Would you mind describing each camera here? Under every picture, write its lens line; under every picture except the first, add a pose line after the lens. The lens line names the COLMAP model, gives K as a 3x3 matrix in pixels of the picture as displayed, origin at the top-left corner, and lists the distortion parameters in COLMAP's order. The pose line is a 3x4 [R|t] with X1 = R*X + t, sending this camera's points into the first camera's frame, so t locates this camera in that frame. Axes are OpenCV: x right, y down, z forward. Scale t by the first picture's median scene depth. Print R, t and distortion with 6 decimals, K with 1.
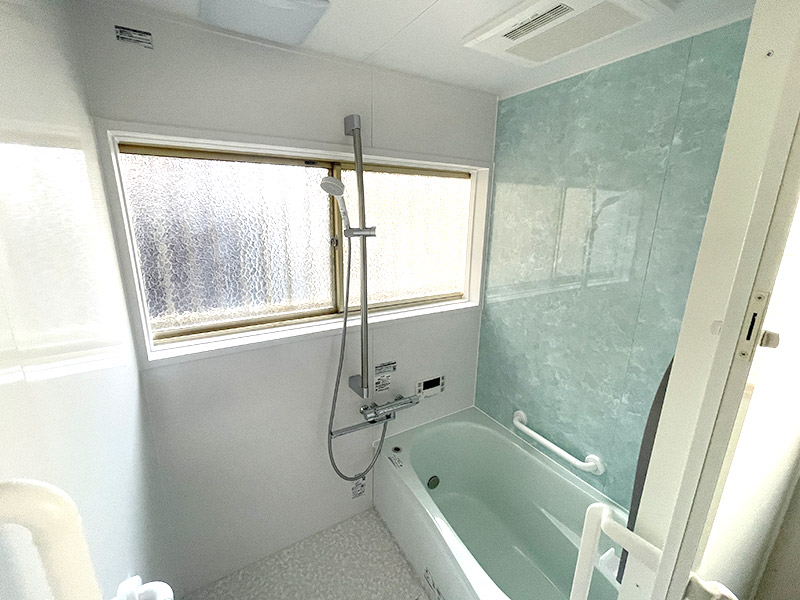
lens RADIAL K [[344.0, 0, 400.9], [0, 344.0, 300.8], [0, 0, 1]] dist [-0.008418, 0.004102]
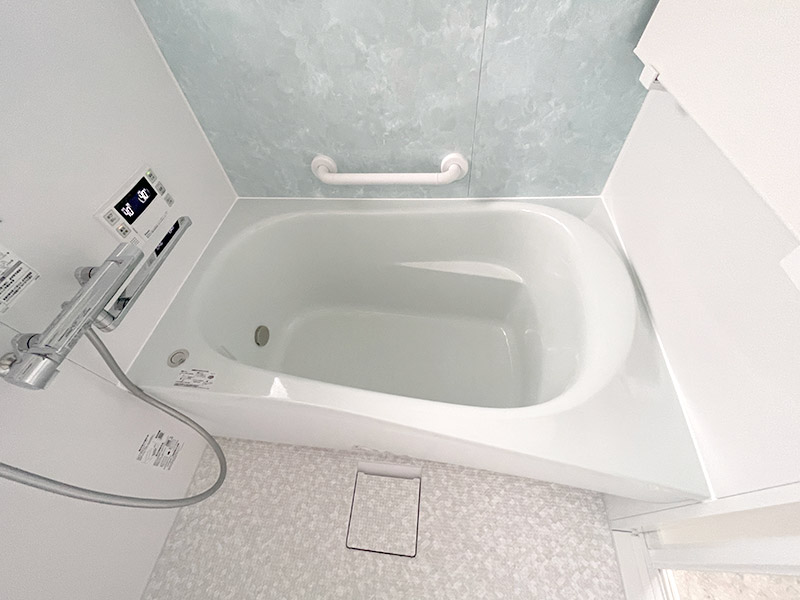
lens RADIAL K [[344.0, 0, 400.0], [0, 344.0, 295.7], [0, 0, 1]] dist [-0.008418, 0.004102]
pose [[0.613618, -0.664749, 0.426124, 0.033330], [0.288573, 0.691133, 0.662617, 0.155472], [-0.734982, -0.283626, 0.615920, 0.532318]]
